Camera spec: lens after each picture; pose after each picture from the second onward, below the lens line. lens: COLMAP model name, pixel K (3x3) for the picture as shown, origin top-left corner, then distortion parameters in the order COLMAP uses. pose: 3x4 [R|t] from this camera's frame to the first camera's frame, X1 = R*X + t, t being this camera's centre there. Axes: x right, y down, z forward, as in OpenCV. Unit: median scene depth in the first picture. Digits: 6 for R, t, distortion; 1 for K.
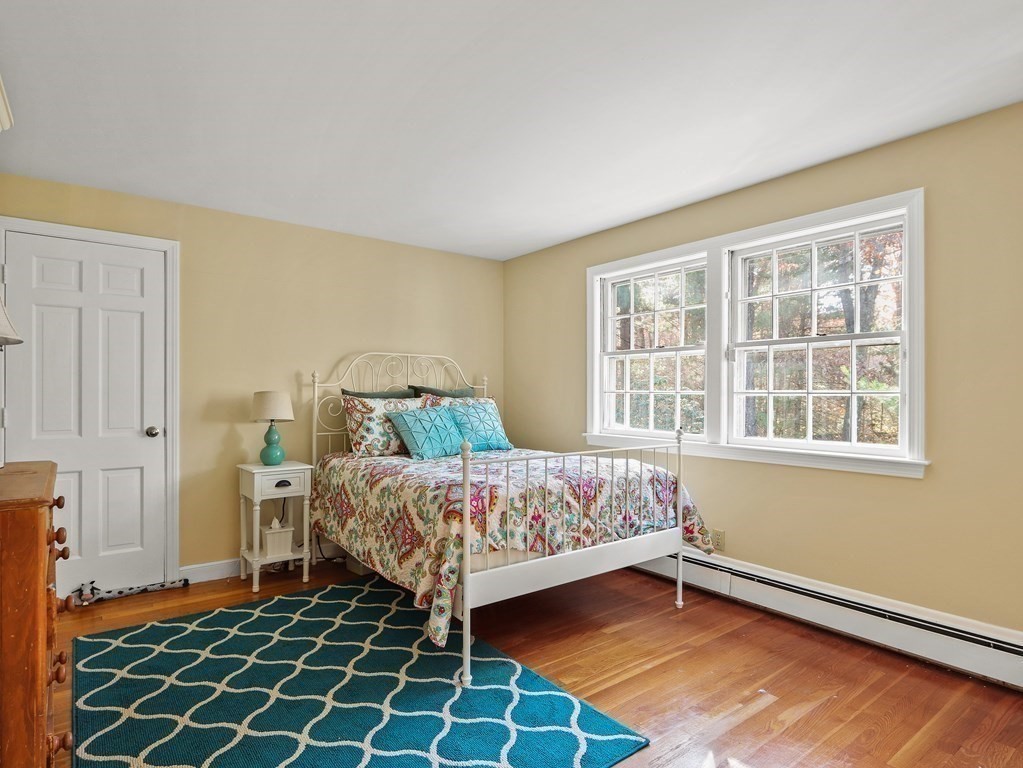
lens RADIAL K [[566.5, 0, 514.0], [0, 566.5, 391.4], [0, 0, 1]] dist [-0.006914, -0.000350]
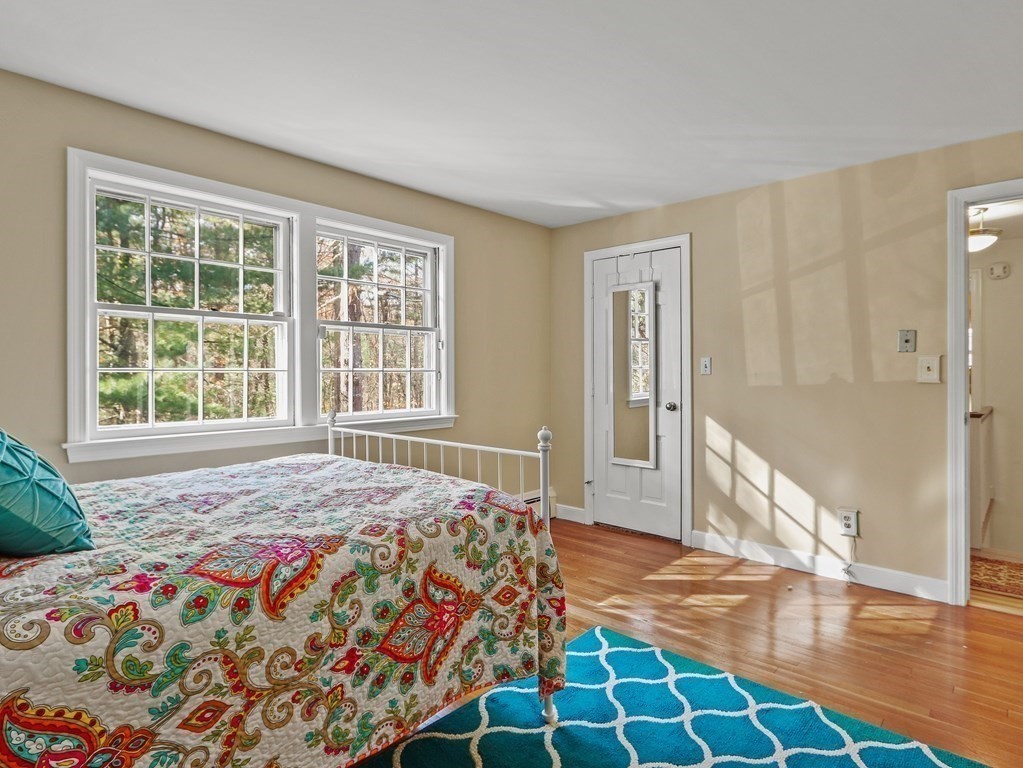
lens RADIAL K [[566.5, 0, 514.6], [0, 566.5, 376.1], [0, 0, 1]] dist [-0.006914, -0.000350]
pose [[-0.173789, -0.007513, 0.984754, -0.727230], [-0.002507, 0.999971, 0.007186, 0.004940], [-0.984780, -0.001220, -0.173803, 0.977410]]
